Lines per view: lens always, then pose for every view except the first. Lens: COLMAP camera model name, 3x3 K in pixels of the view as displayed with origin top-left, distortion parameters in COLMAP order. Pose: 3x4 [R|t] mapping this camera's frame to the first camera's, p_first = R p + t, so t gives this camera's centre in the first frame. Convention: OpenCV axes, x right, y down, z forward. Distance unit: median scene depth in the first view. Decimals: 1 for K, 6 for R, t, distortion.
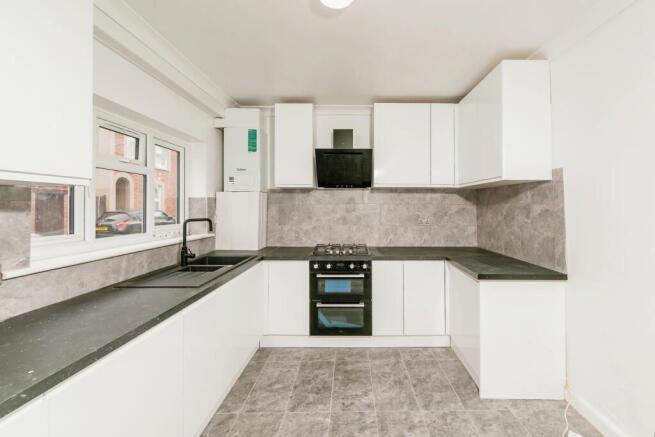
lens RADIAL K [[269.9, 0, 346.3], [0, 269.9, 203.1], [0, 0, 1]] dist [0.002410, -0.000161]
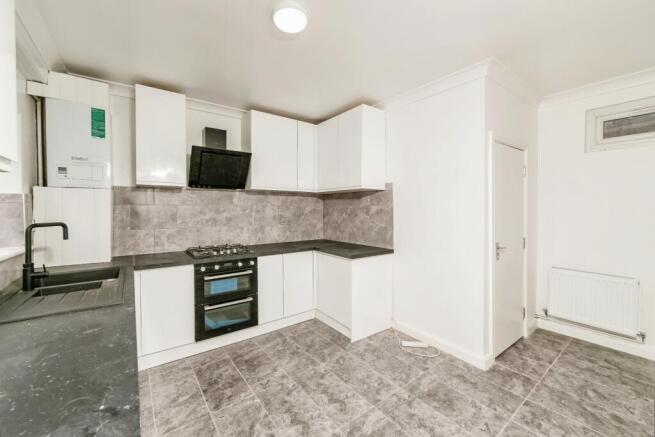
lens RADIAL K [[269.9, 0, 308.5], [0, 269.9, 213.3], [0, 0, 1]] dist [0.002410, -0.000161]
pose [[0.812441, -0.010845, 0.582942, -0.368625], [-0.005429, 0.999643, 0.026163, 0.007517], [-0.583018, -0.024421, 0.812092, 0.001087]]
